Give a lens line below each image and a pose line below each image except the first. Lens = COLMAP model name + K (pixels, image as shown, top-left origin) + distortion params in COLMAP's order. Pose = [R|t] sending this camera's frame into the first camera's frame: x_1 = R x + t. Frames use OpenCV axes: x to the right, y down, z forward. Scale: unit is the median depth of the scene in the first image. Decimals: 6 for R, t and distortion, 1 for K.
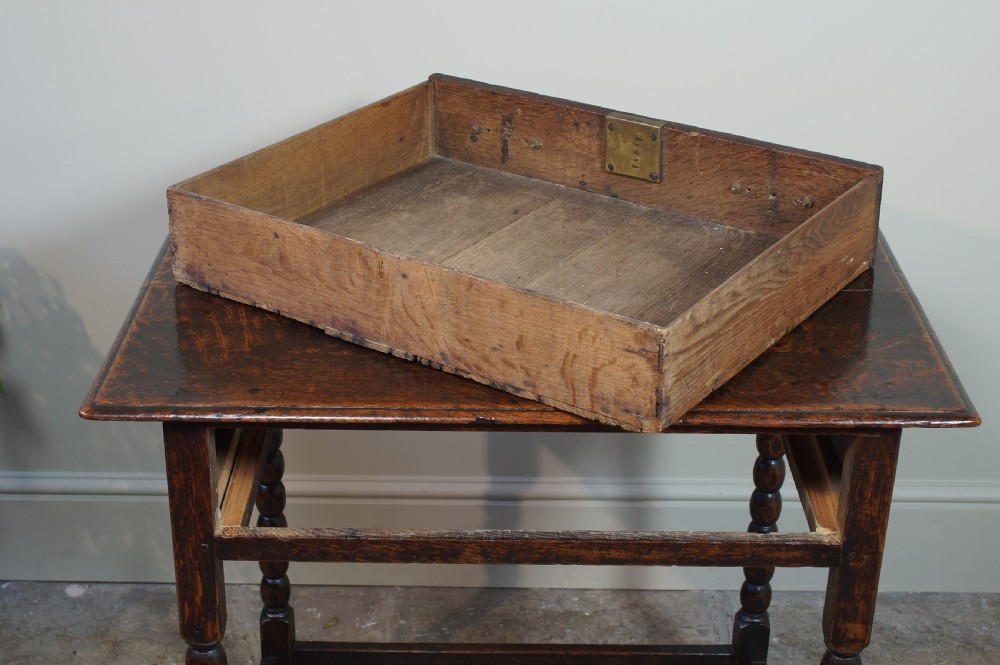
lens RADIAL K [[1605.3, 0, 495.6], [0, 1605.3, 335.5], [0, 0, 1]] dist [-0.047345, 0.098844]
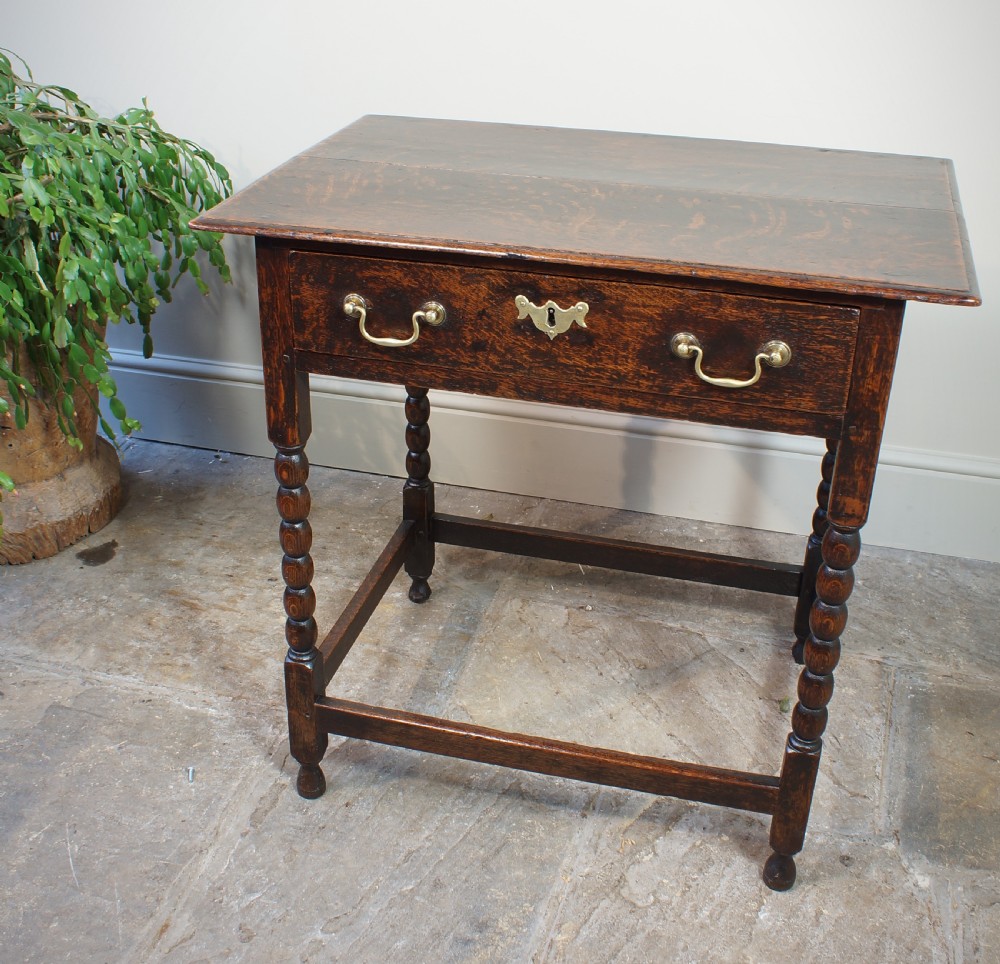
lens RADIAL K [[1244.7, 0, 503.3], [0, 1244.7, 438.3], [0, 0, 1]] dist [-0.156652, 0.139024]
pose [[0.967291, 0.119568, -0.223724, 0.175086], [-0.114813, 0.992799, 0.034191, 0.136804], [0.226201, -0.007387, 0.974053, 0.149960]]
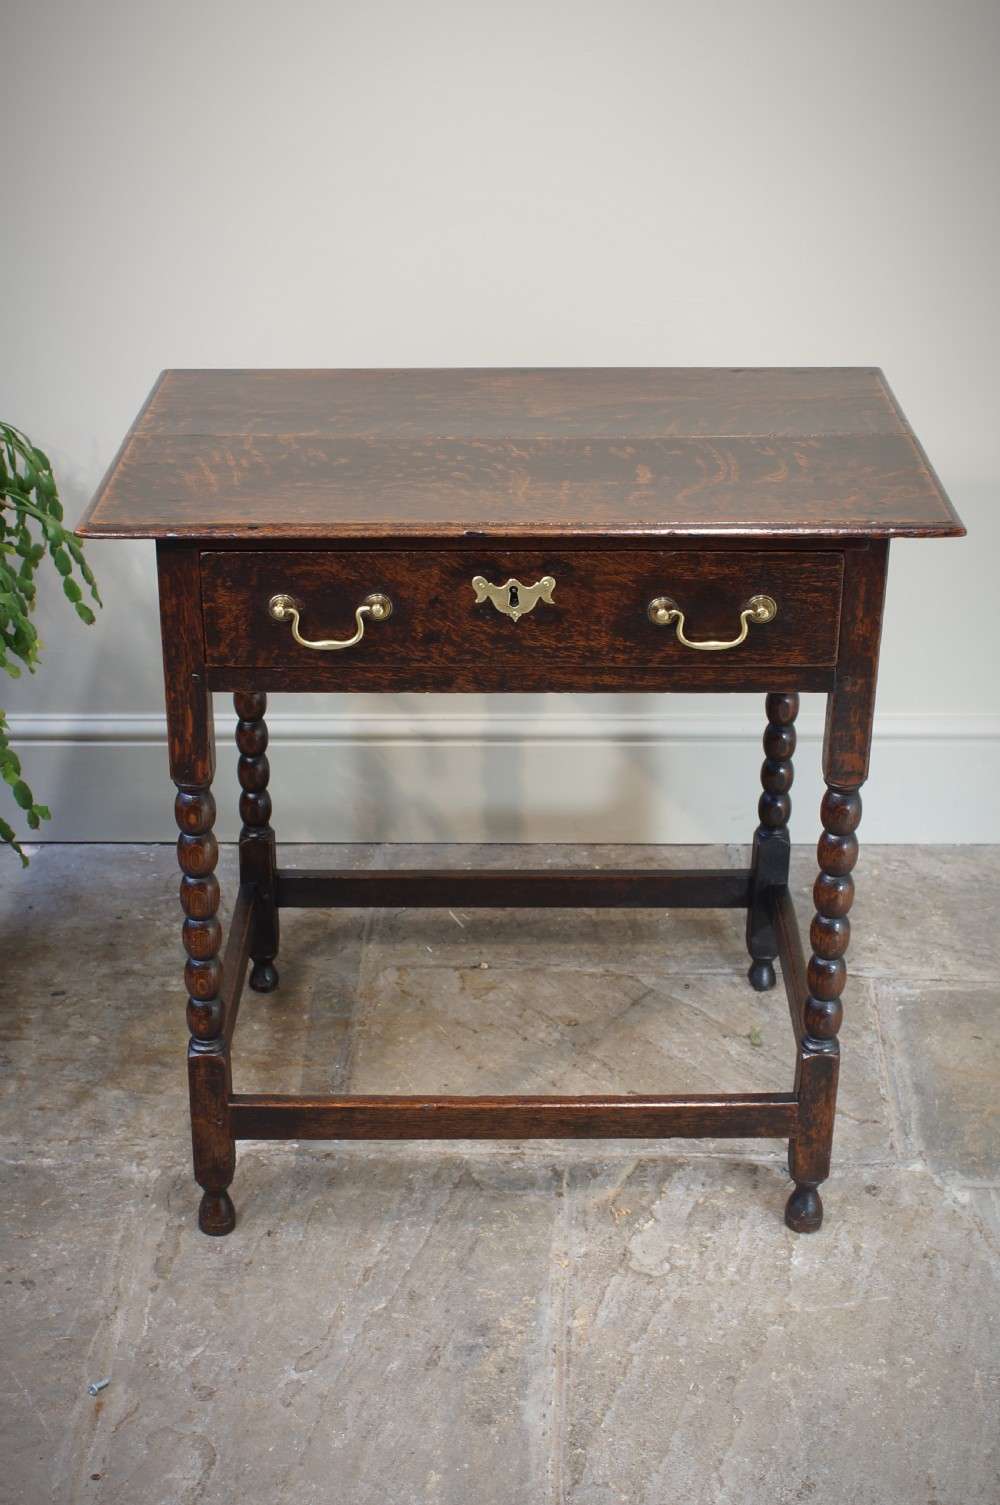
lens RADIAL K [[2140.4, 0, 504.9], [0, 2140.4, 748.7], [0, 0, 1]] dist [-0.074744, 0.088810]
pose [[0.999966, -0.008252, -0.000656, 0.010447], [0.008249, 0.999959, -0.003836, 0.177153], [0.000688, 0.003831, 0.999992, -0.317457]]
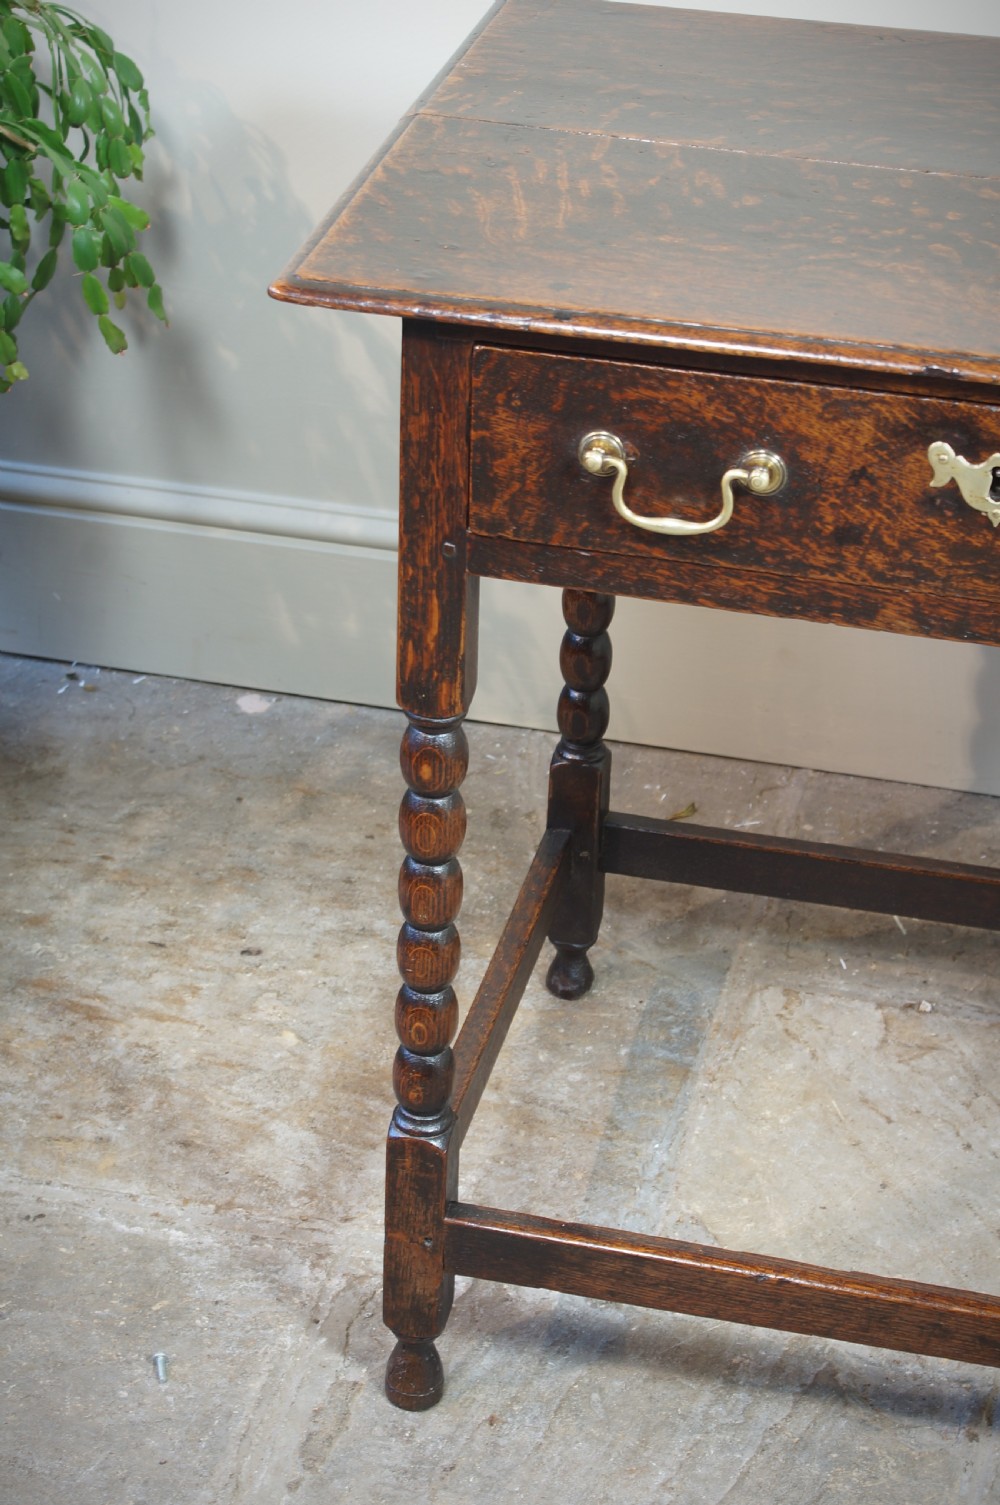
lens RADIAL K [[3095.3, 0, 512.6], [0, 3095.3, 744.1], [0, 0, 1]] dist [-0.006270, 0.143267]
pose [[0.973660, 0.130324, -0.187089, 0.063238], [-0.112915, 0.988467, 0.100916, 0.082526], [0.198083, -0.077132, 0.977146, -0.119571]]
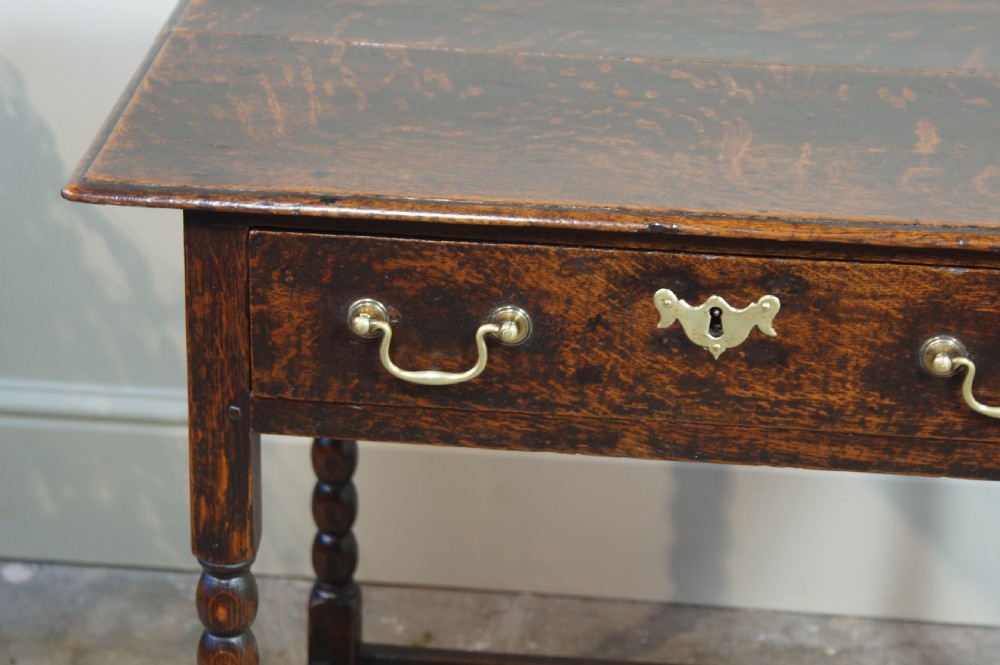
lens RADIAL K [[2835.6, 0, 500.0], [0, 2835.6, 332.5], [0, 0, 1]] dist [0.097988, 0.312915]
pose [[0.995371, 0.048523, -0.082961, 0.023861], [-0.048721, 0.998812, -0.000361, 0.091277], [0.082845, 0.004402, 0.996553, -0.164426]]
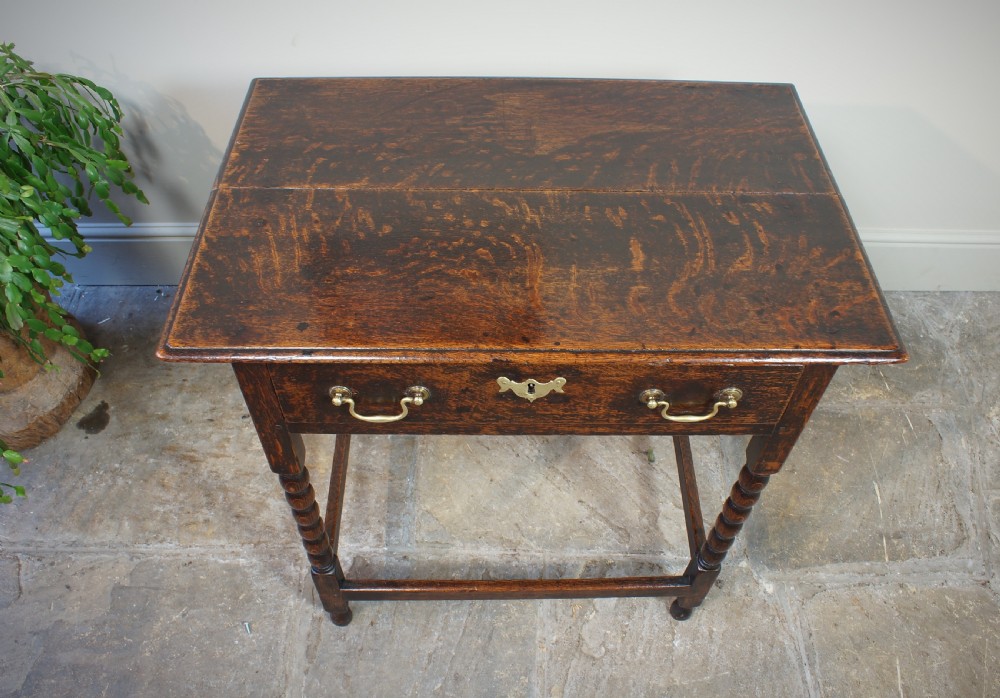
lens RADIAL K [[806.2, 0, 516.1], [0, 806.2, 352.5], [0, 0, 1]] dist [-0.158478, 0.132184]
pose [[0.999375, -0.009084, 0.034168, -0.014322], [-0.006062, 0.908086, 0.418739, -0.180378], [-0.034832, -0.418684, 0.907464, 0.432858]]
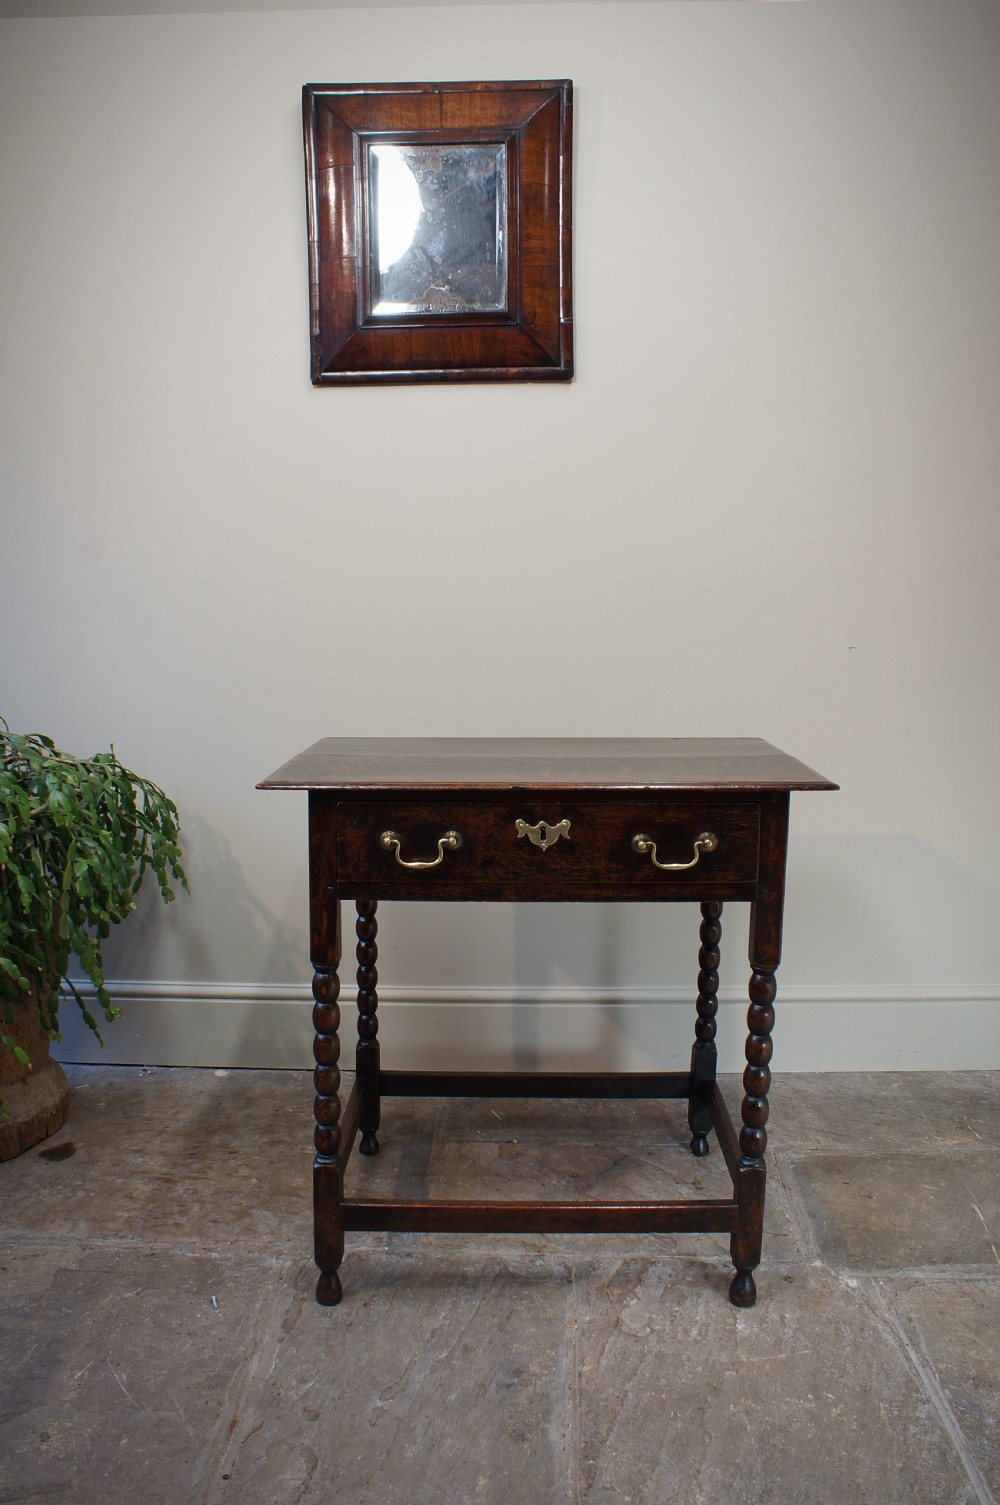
lens RADIAL K [[1163.1, 0, 500.0], [0, 1163.1, 752.5], [0, 0, 1]] dist [-0.153335, 0.129720]
pose [[0.999940, -0.002174, -0.010713, -0.011363], [-0.001328, 0.948599, -0.316477, 0.340974], [0.010850, 0.316473, 0.948540, -0.059882]]
